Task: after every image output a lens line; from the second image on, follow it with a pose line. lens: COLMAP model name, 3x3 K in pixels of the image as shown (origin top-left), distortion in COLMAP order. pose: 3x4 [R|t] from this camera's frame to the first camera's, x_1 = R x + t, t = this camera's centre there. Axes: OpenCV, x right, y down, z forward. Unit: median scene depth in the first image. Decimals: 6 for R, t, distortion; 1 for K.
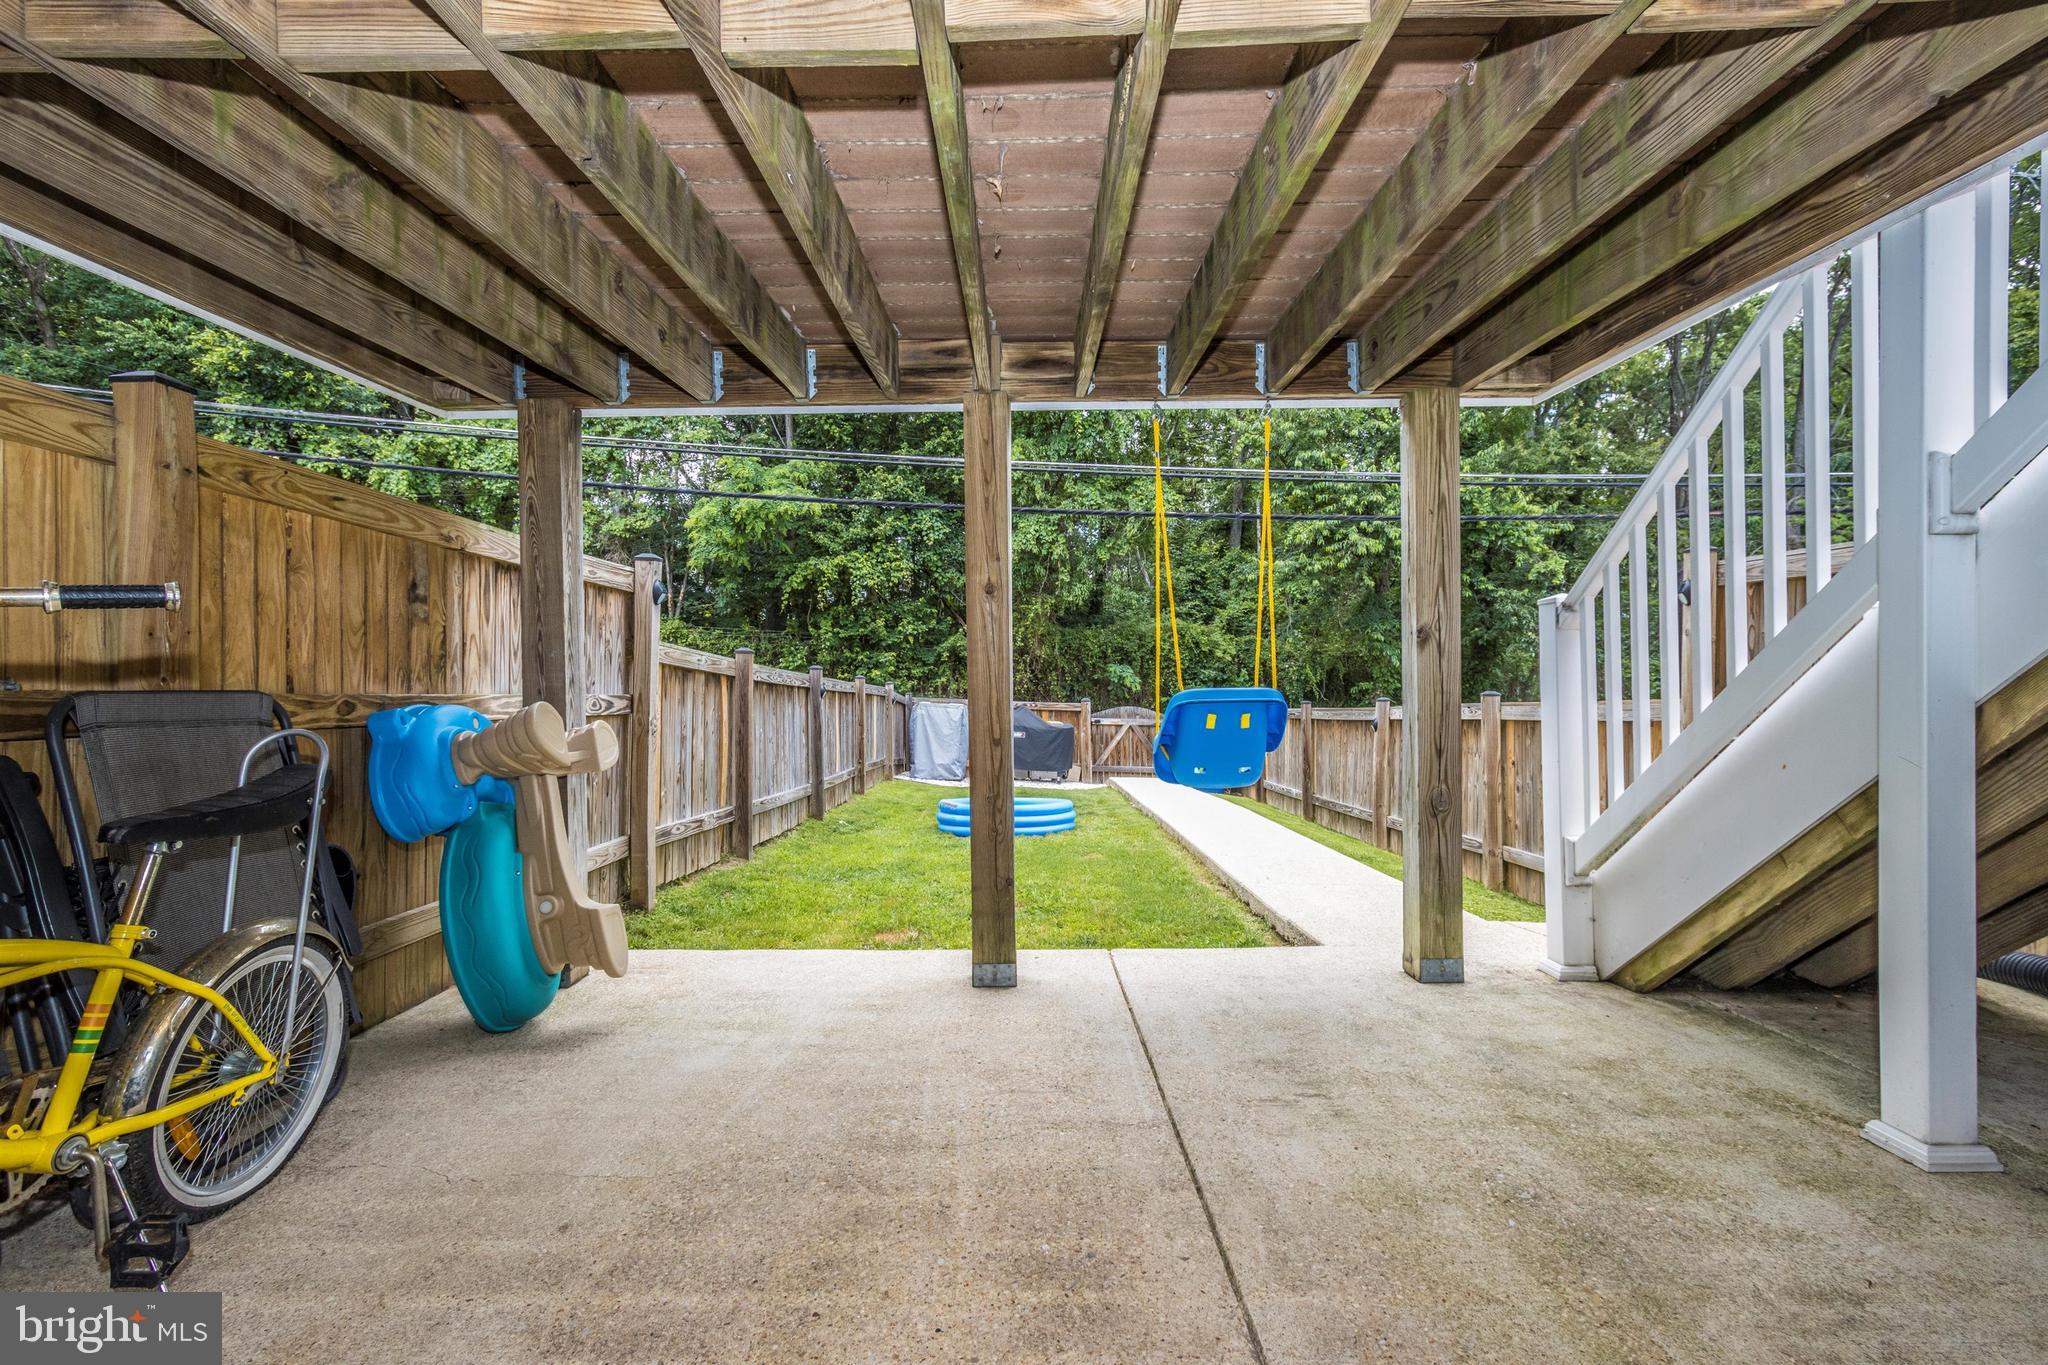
lens RADIAL K [[957.9, 0, 1029.5], [0, 957.9, 689.1], [0, 0, 1]] dist [0.010405, -0.004898]
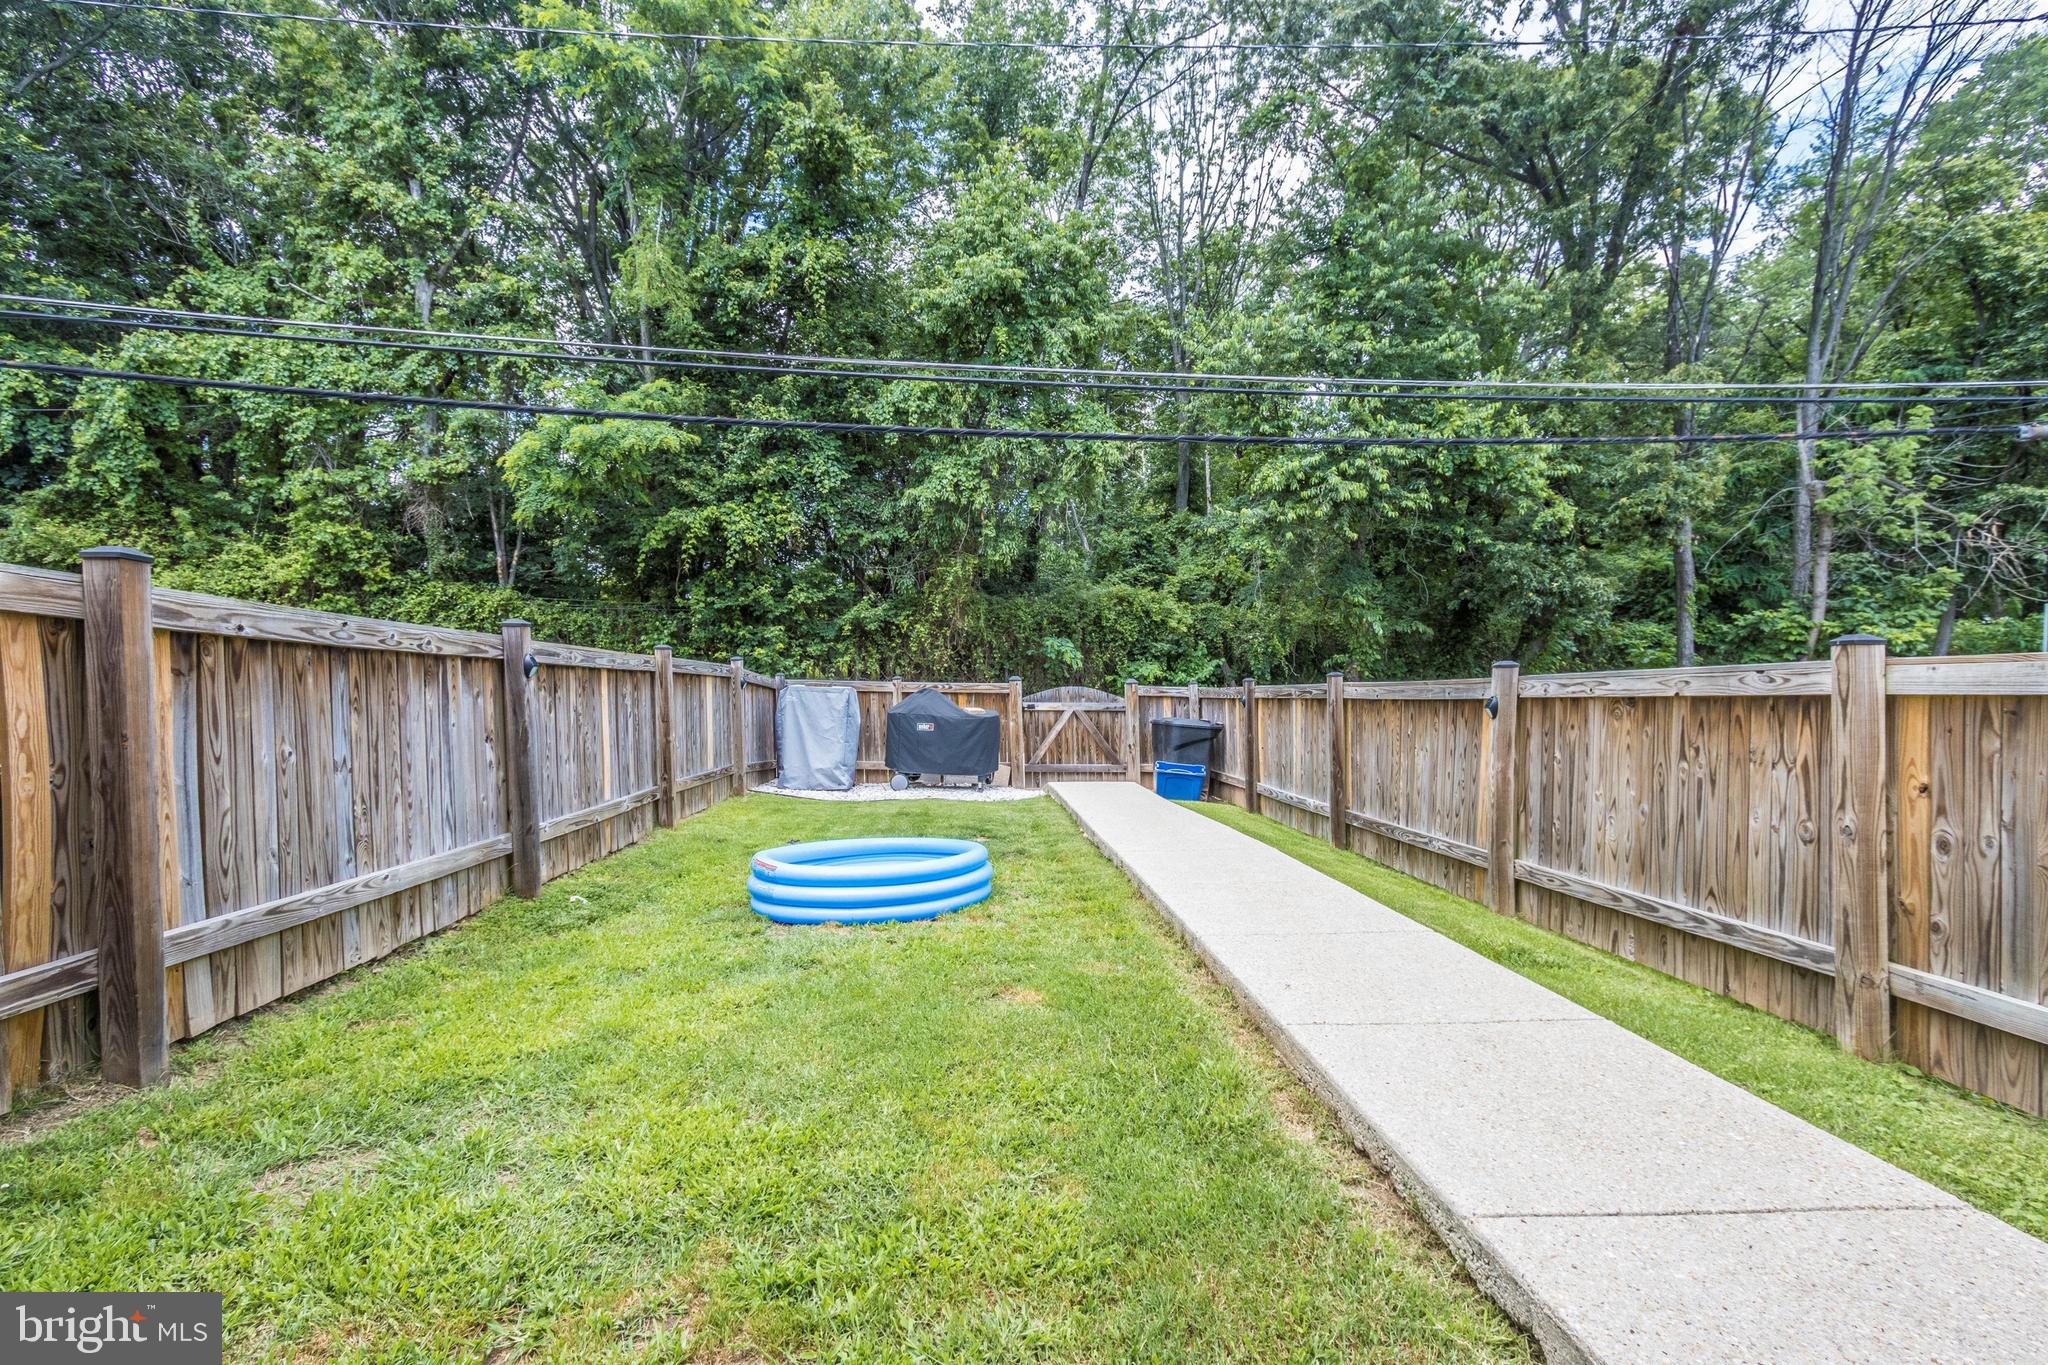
lens RADIAL K [[957.9, 0, 1021.8], [0, 957.9, 684.0], [0, 0, 1]] dist [0.010405, -0.004898]
pose [[0.998151, -0.017171, 0.058305, 0.014238], [0.016450, 0.999782, 0.012829, 0.004186], [-0.058512, -0.011846, 0.998216, 0.175731]]
